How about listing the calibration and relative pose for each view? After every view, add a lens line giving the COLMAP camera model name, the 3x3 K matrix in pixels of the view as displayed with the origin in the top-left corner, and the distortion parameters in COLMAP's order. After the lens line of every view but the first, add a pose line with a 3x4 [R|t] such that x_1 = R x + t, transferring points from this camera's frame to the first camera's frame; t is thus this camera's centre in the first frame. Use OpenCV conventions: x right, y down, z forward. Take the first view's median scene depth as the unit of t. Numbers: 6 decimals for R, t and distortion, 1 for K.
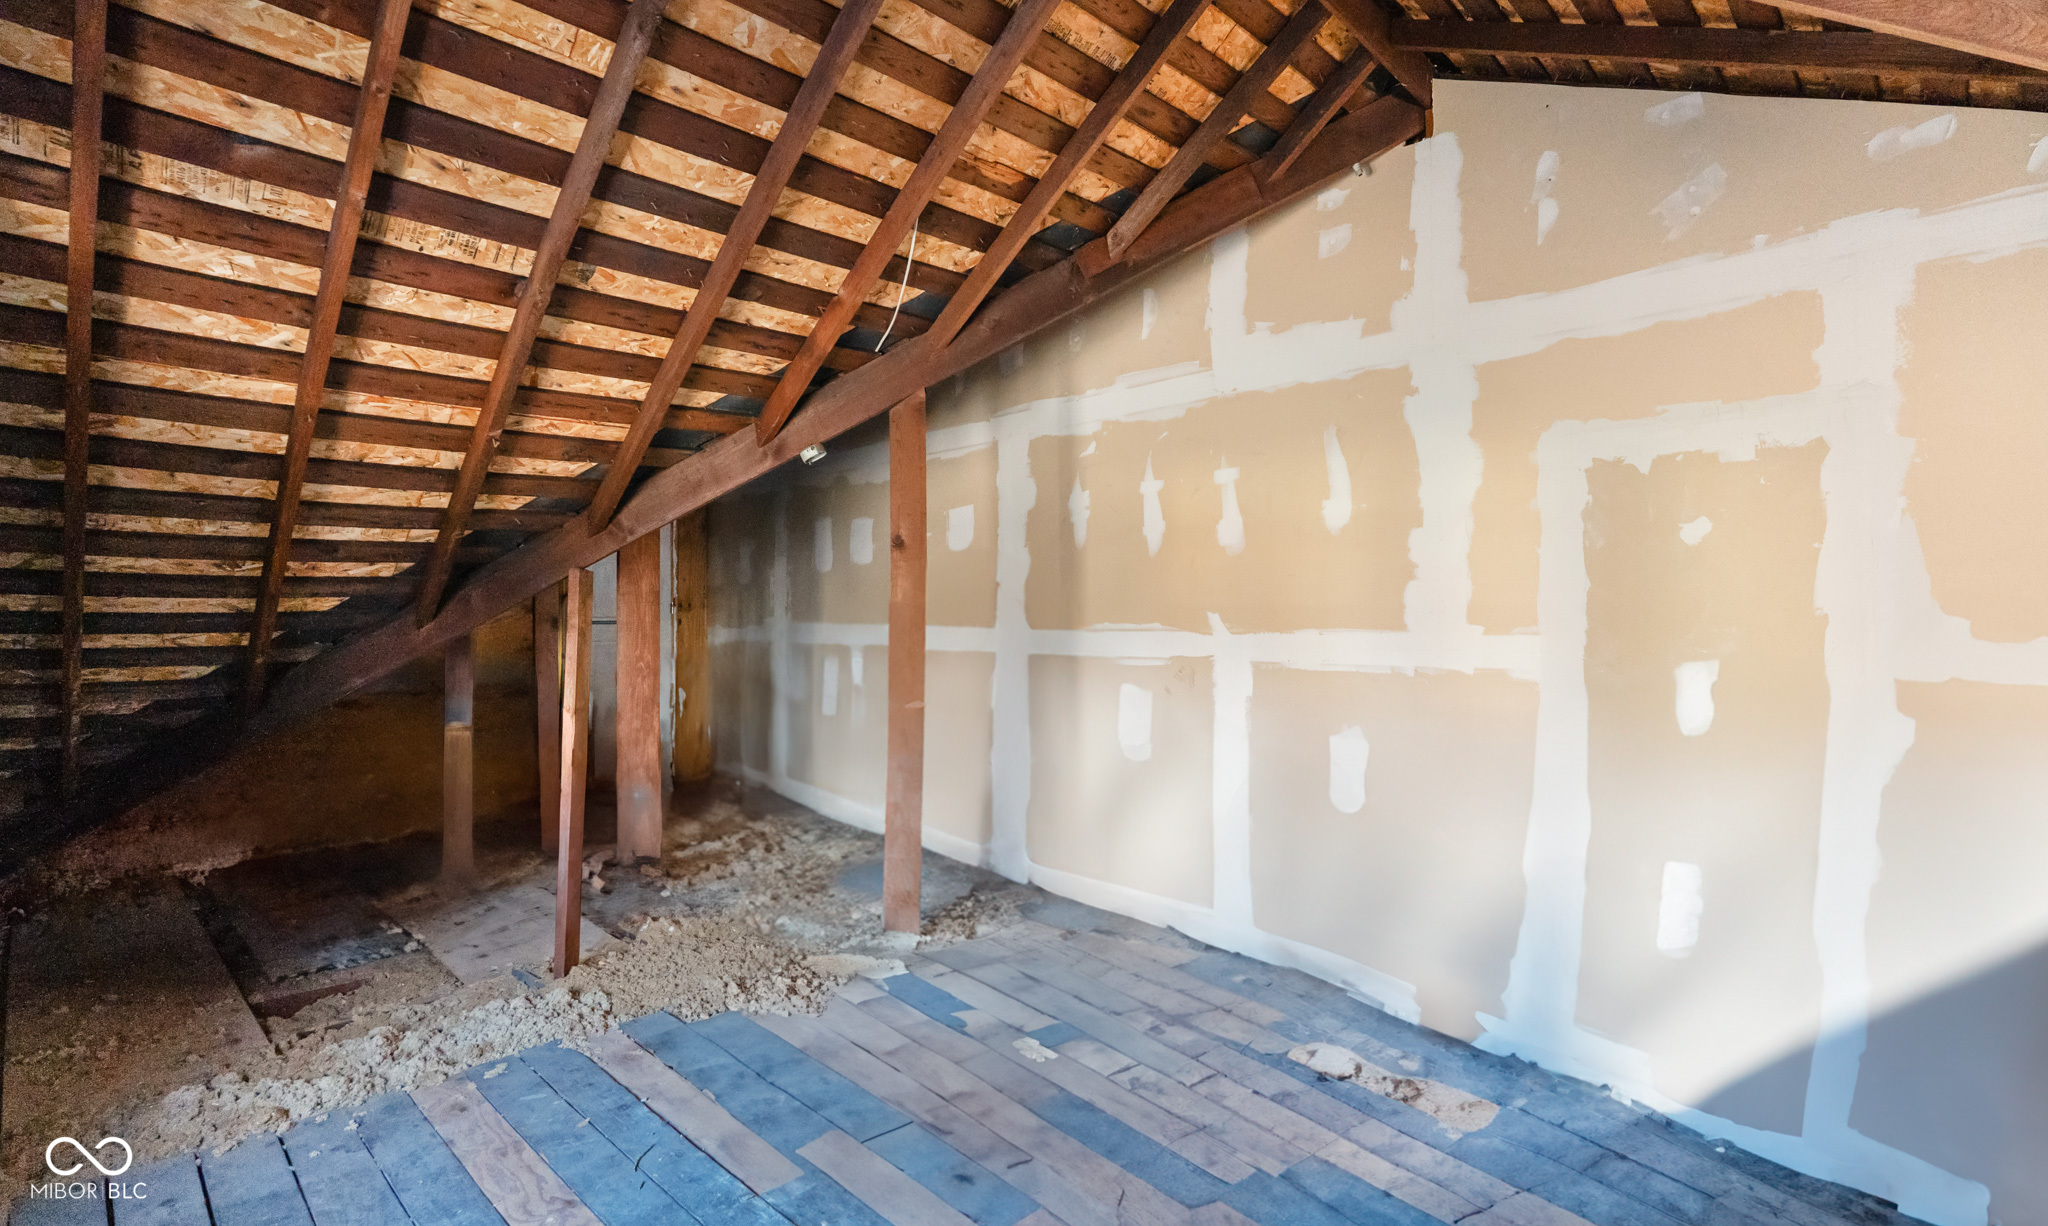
lens RADIAL K [[991.5, 0, 1024.0], [0, 991.5, 613.0], [0, 0, 1]] dist [-0.000413, -0.000073]
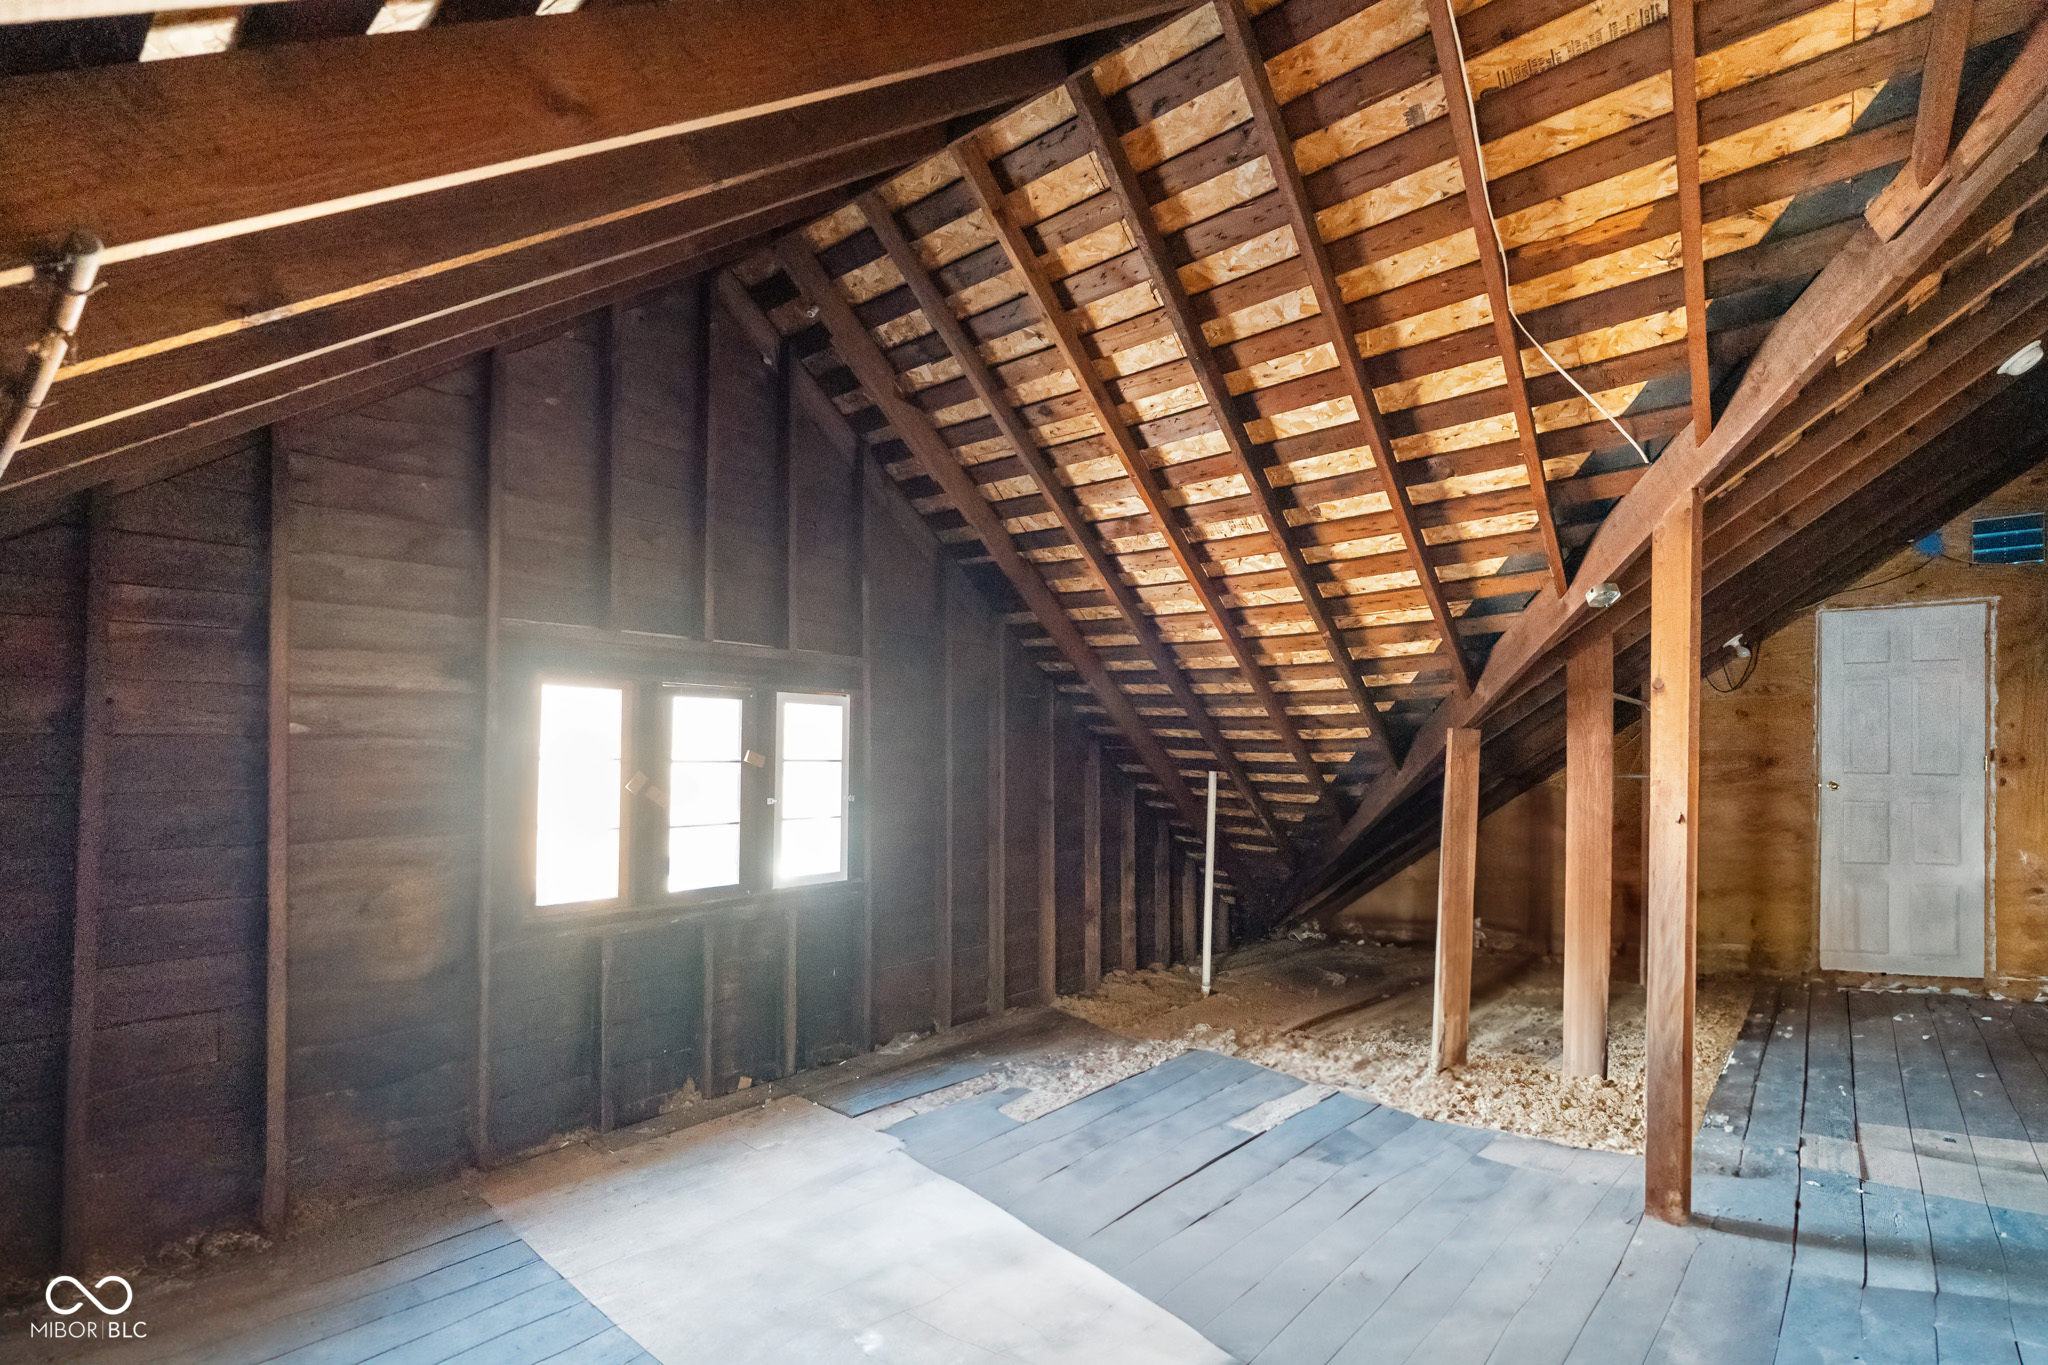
lens RADIAL K [[932.9, 0, 1024.6], [0, 932.9, 728.7], [0, 0, 1]] dist [0.000239, -0.000012]
pose [[0.043181, -0.024331, -0.998771, 0.696540], [-0.011112, 0.999630, -0.024832, -0.011906], [0.999005, 0.012171, 0.042894, 0.491177]]
